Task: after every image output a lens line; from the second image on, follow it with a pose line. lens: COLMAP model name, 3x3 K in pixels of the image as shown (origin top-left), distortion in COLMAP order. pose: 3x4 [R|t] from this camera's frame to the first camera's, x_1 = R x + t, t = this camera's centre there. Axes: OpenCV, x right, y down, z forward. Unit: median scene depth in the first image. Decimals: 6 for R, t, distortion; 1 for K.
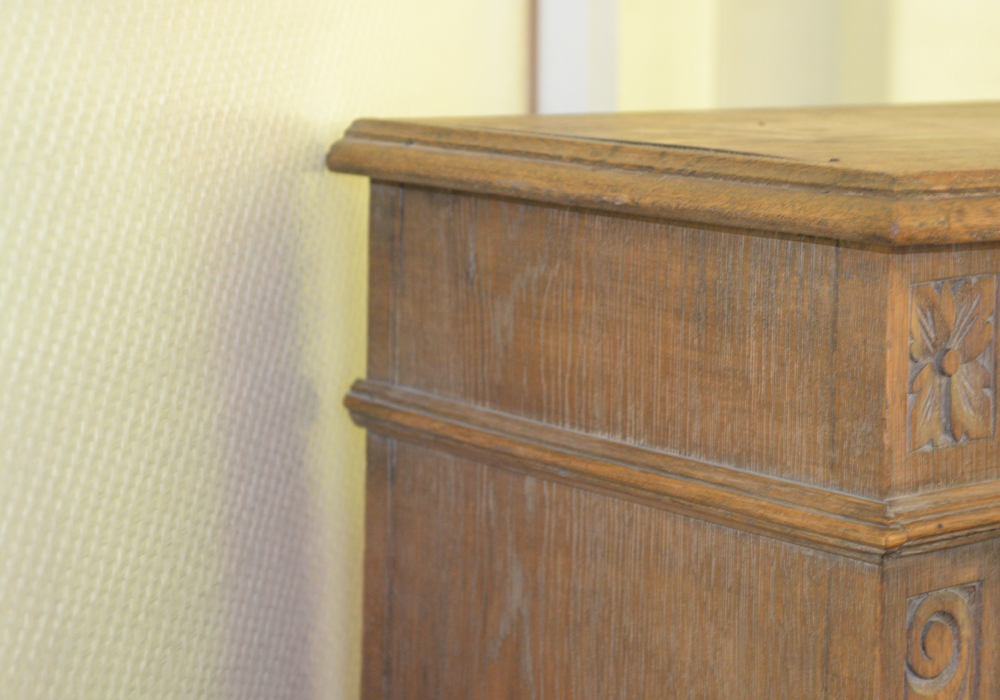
lens RADIAL K [[2615.6, 0, 500.0], [0, 2615.6, 350.0], [0, 0, 1]] dist [0.011602, 0.144632]
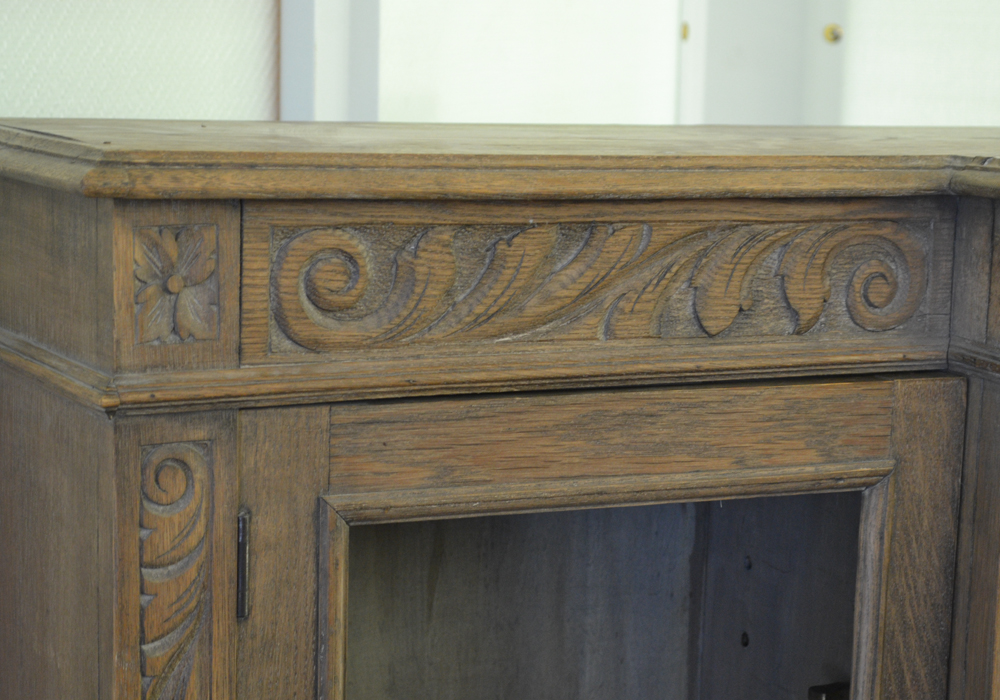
lens RADIAL K [[2314.4, 0, 500.0], [0, 2314.4, 350.0], [0, 0, 1]] dist [0.091015, -0.256070]
pose [[0.984428, 0.042911, -0.170469, 0.564427], [-0.044901, 0.998961, -0.007833, 0.042506], [0.169956, 0.015365, 0.985332, -0.228764]]
